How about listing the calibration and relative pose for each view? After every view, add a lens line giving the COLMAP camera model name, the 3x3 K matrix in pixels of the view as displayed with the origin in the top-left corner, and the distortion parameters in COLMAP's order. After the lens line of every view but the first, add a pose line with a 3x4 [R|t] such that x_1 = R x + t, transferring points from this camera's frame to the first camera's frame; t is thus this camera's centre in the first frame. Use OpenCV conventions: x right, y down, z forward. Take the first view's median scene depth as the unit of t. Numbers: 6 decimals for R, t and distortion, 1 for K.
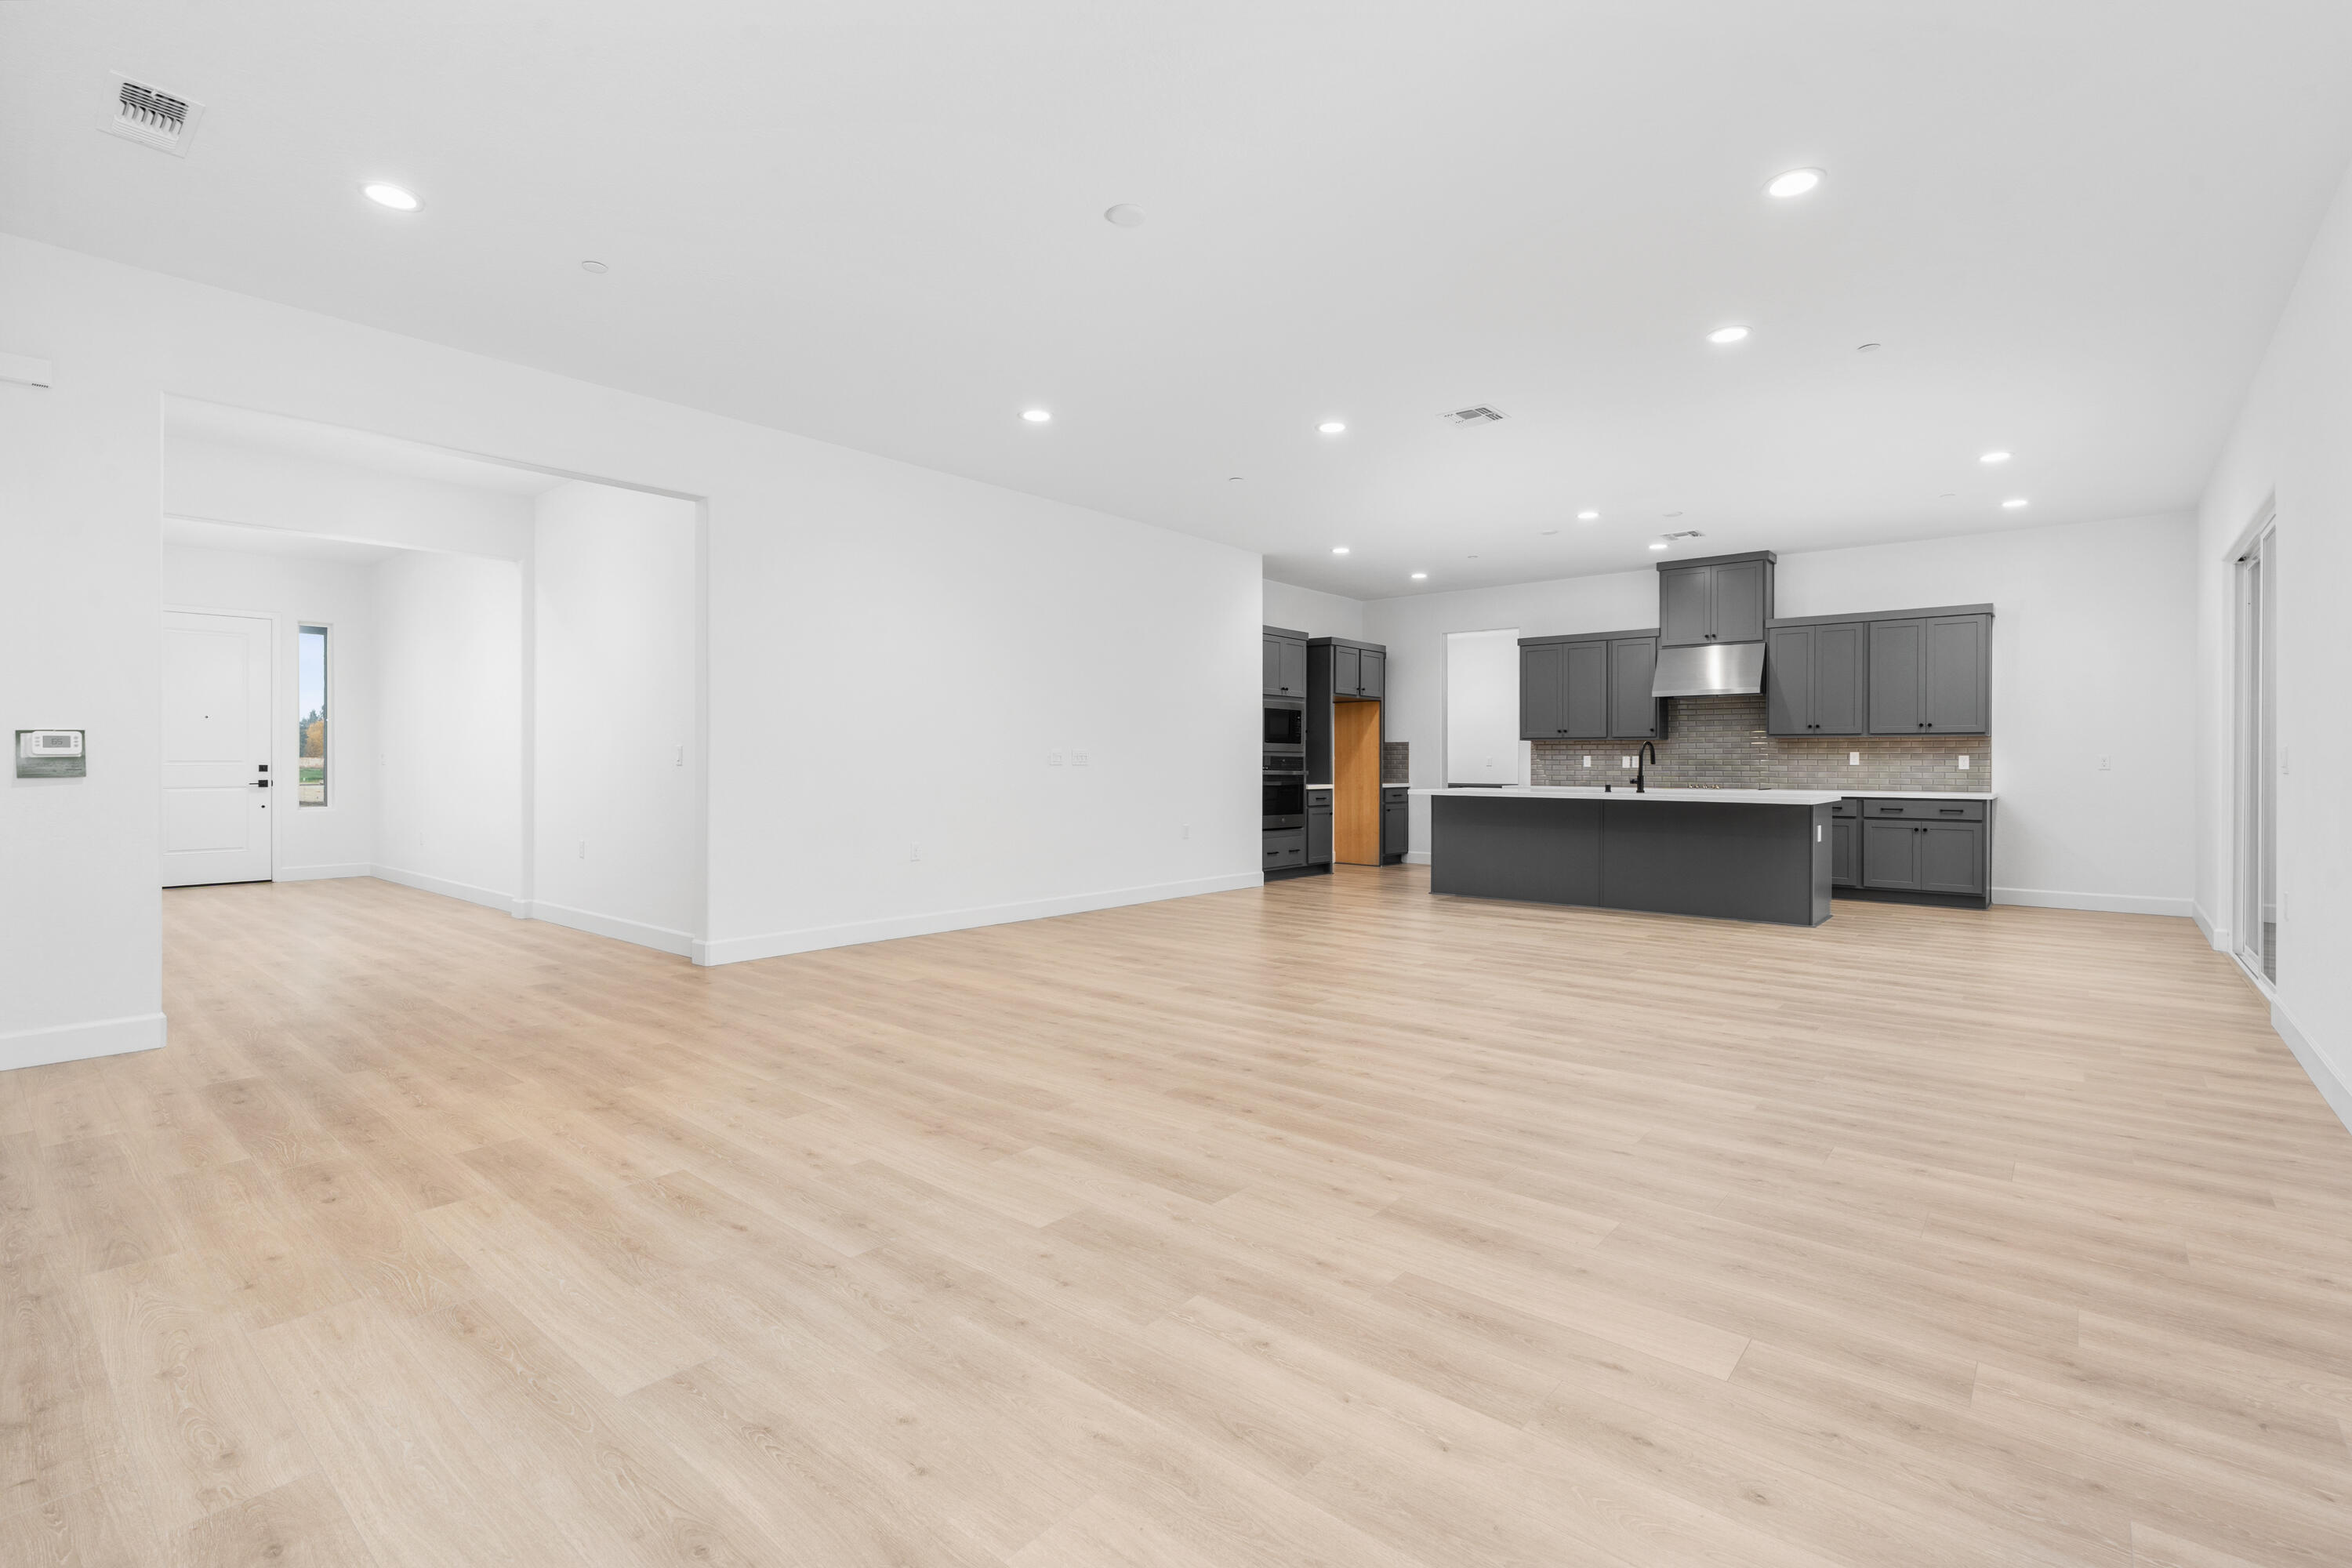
lens RADIAL K [[1069.1, 0, 1178.5], [0, 1069.1, 784.3], [0, 0, 1]] dist [-0.006224, 0.003294]
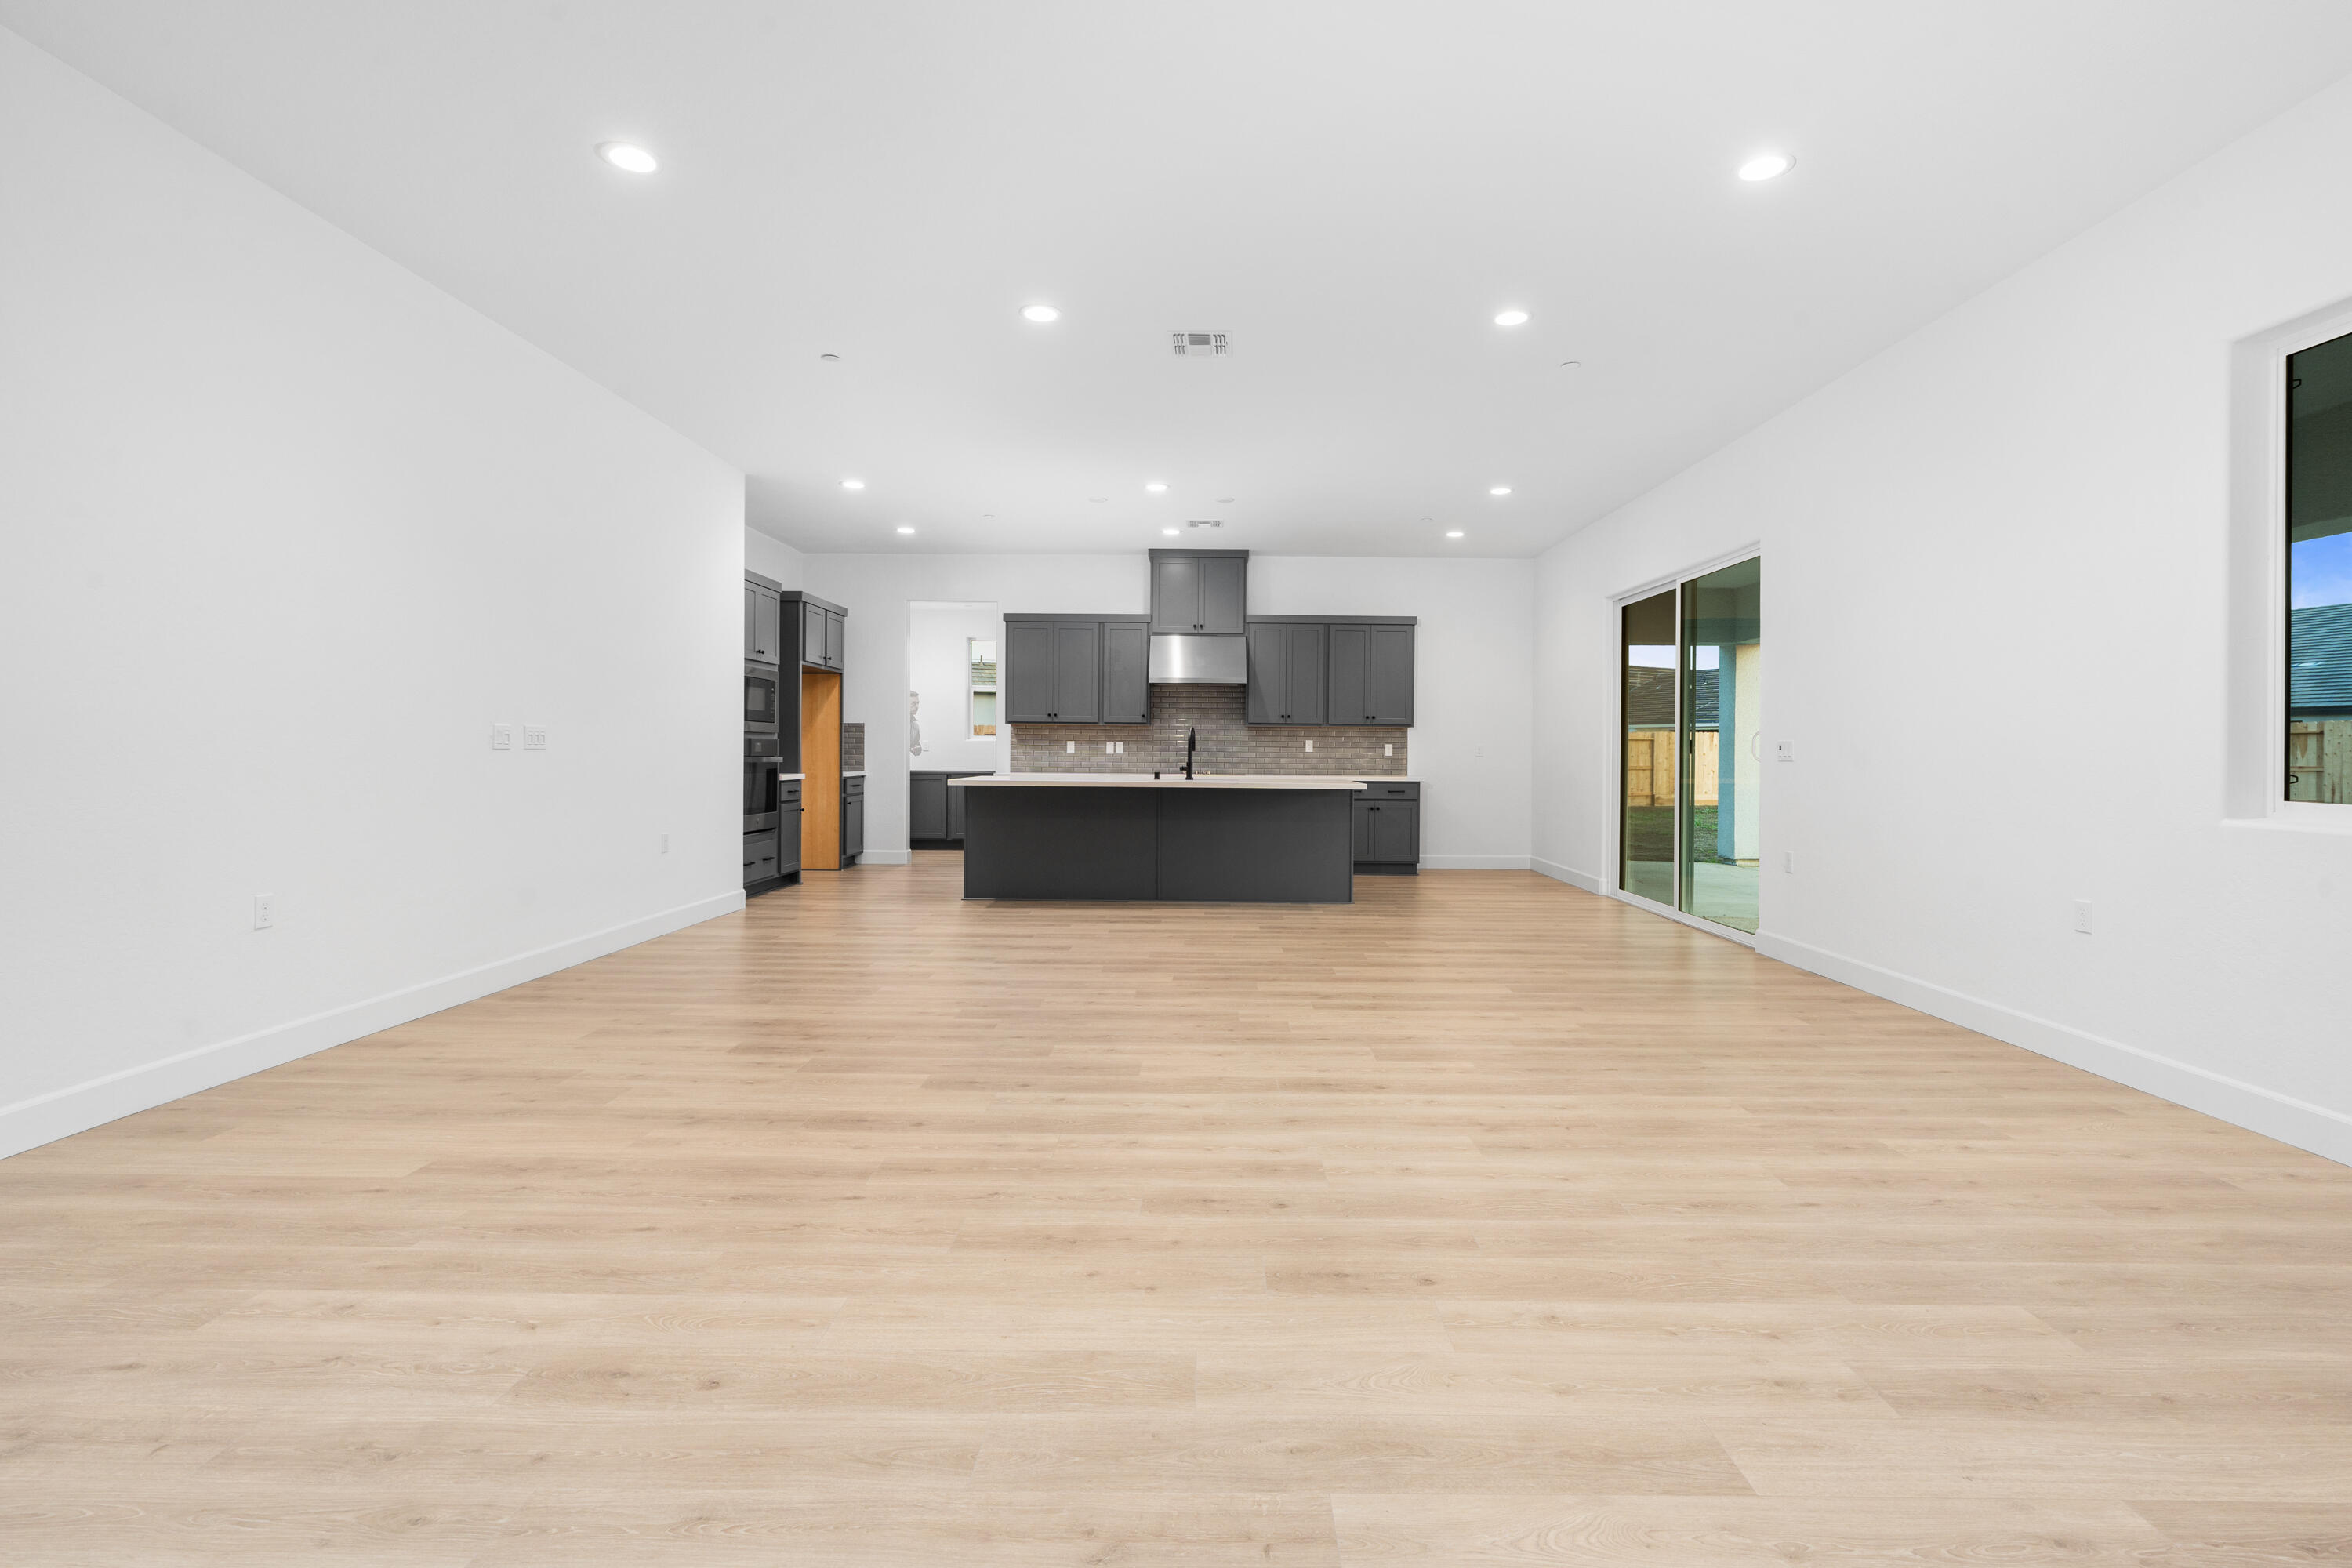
lens RADIAL K [[1069.1, 0, 1202.6], [0, 1069.1, 780.9], [0, 0, 1]] dist [-0.006224, 0.003294]
pose [[0.763433, -0.014796, 0.645718, -0.182548], [0.006973, 0.999868, 0.014667, -0.005290], [-0.645850, -0.006694, 0.763435, 0.233465]]
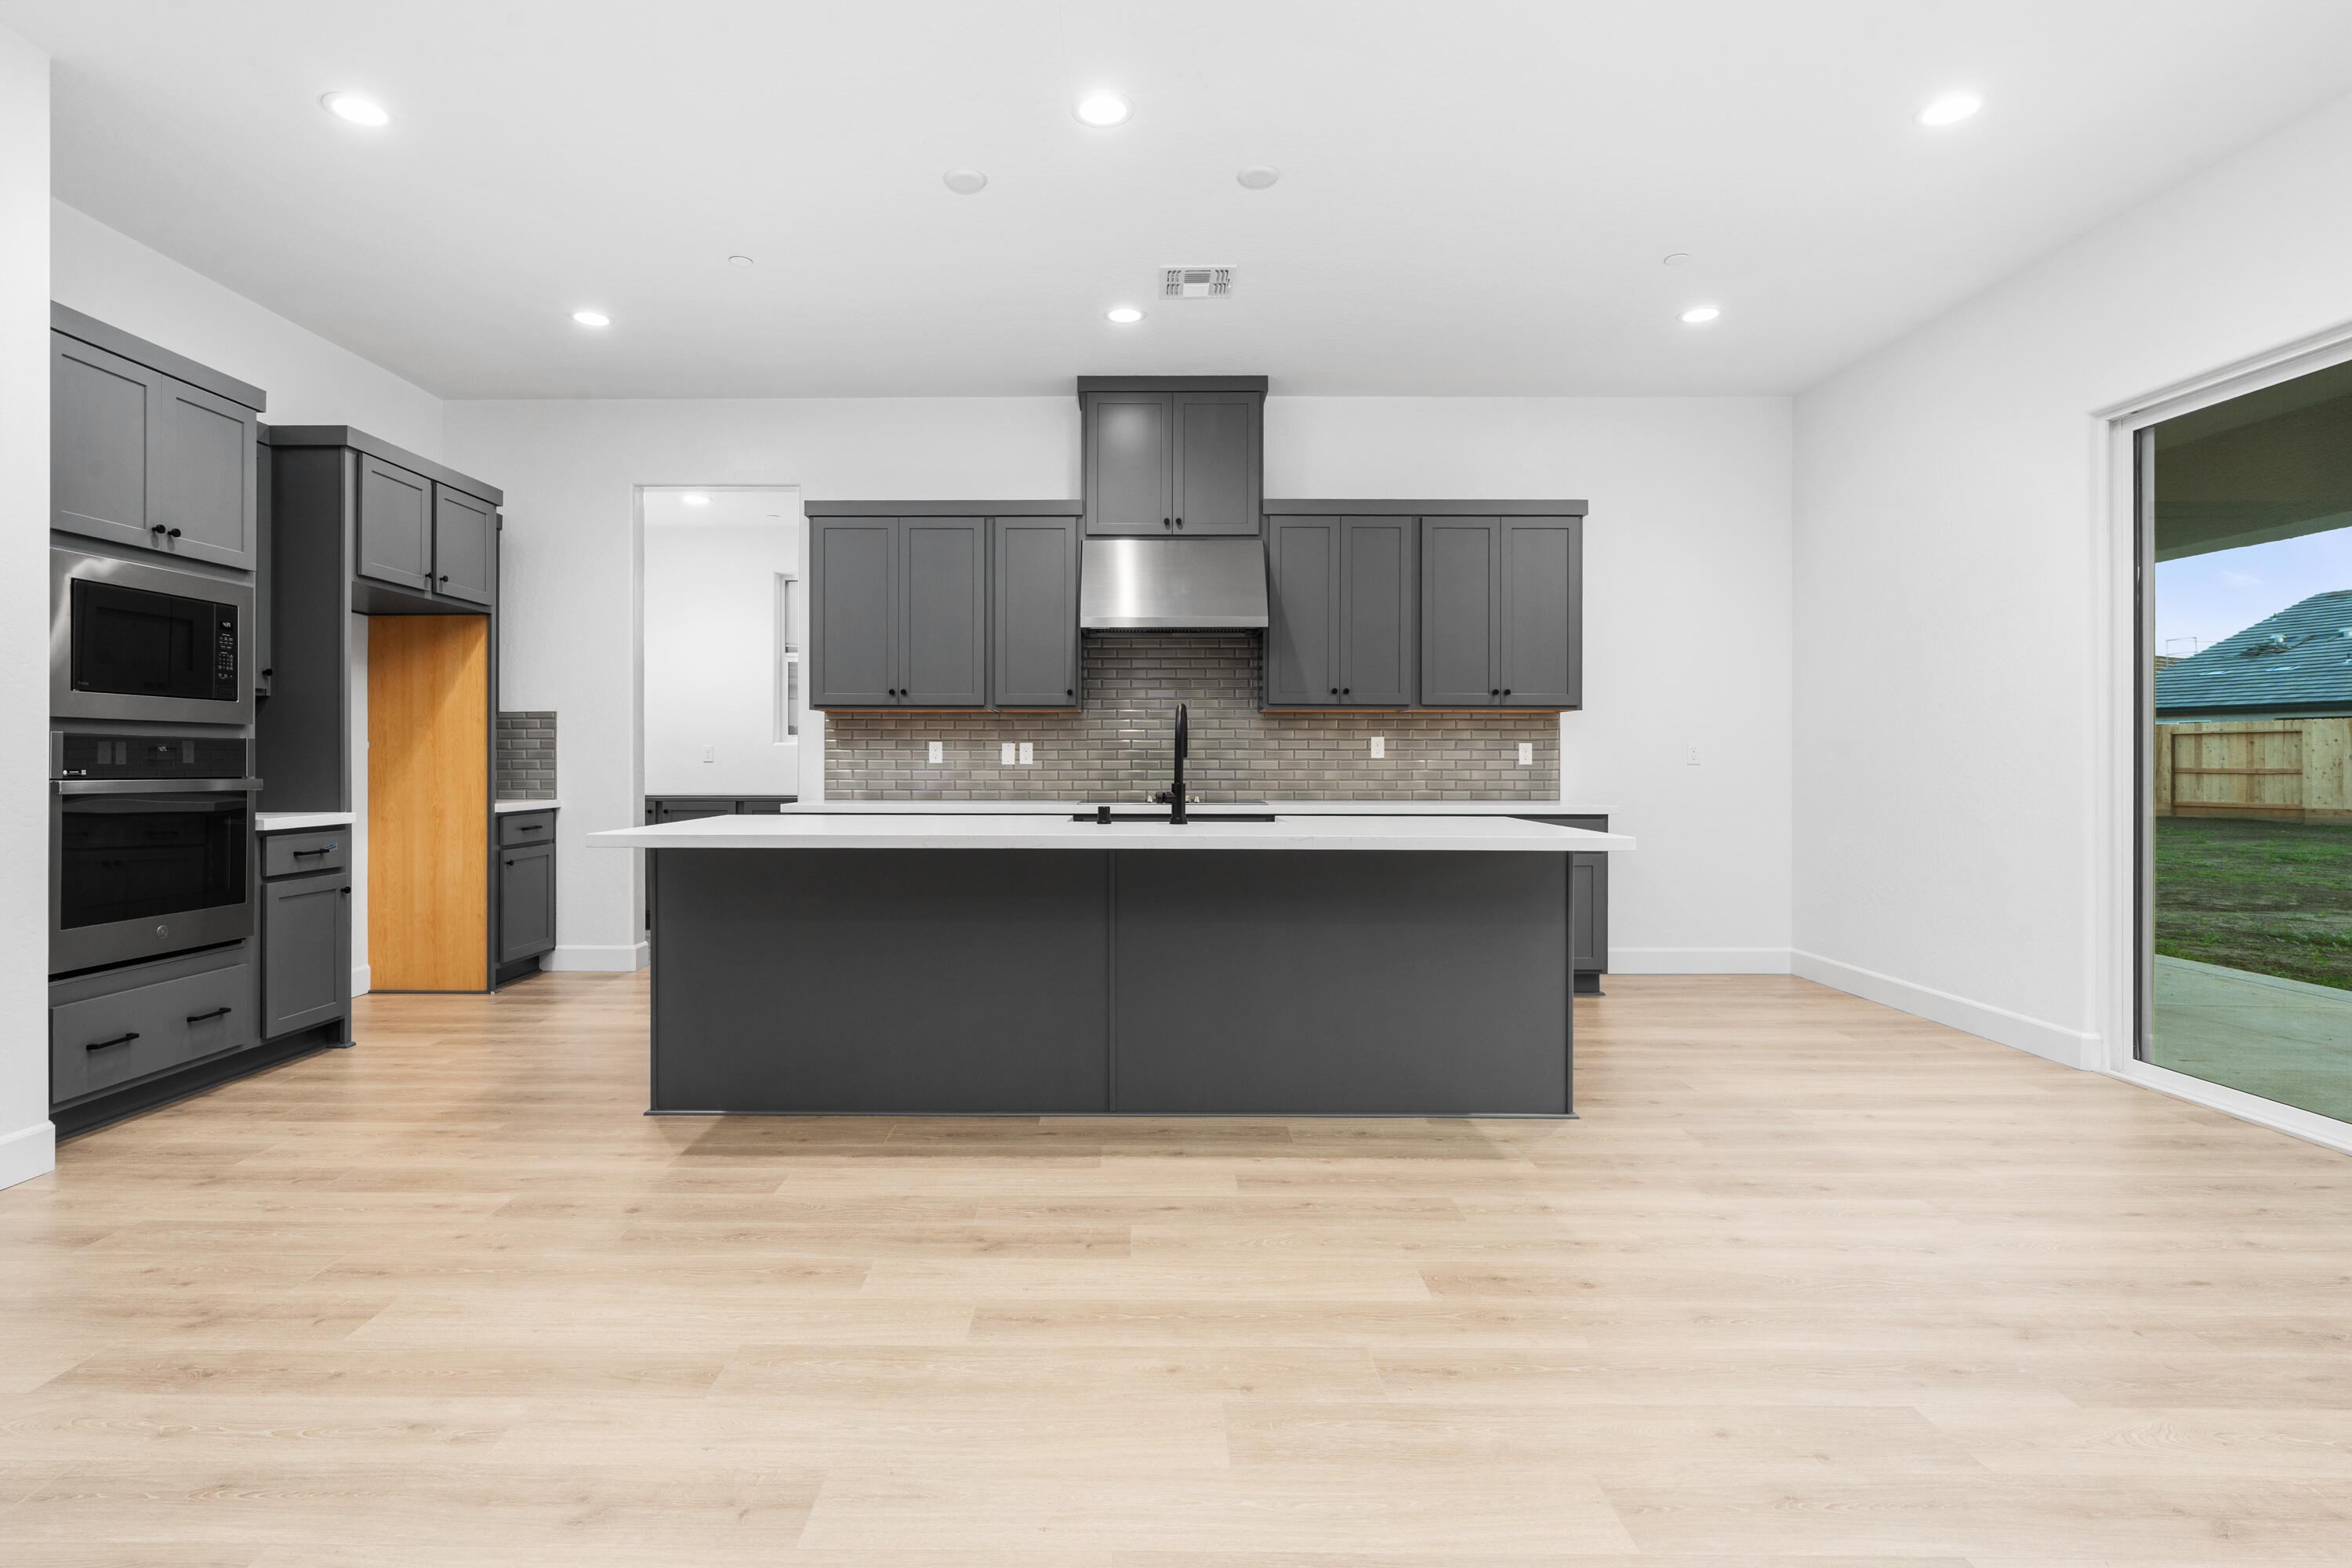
lens RADIAL K [[1157.2, 0, 1132.3], [0, 1157.2, 768.7], [0, 0, 1]] dist [0.003866, -0.002542]
pose [[0.766538, -0.008144, 0.642147, 0.115136], [0.013778, 0.999898, -0.003766, -0.012543], [-0.642051, 0.011734, 0.766572, 0.624653]]
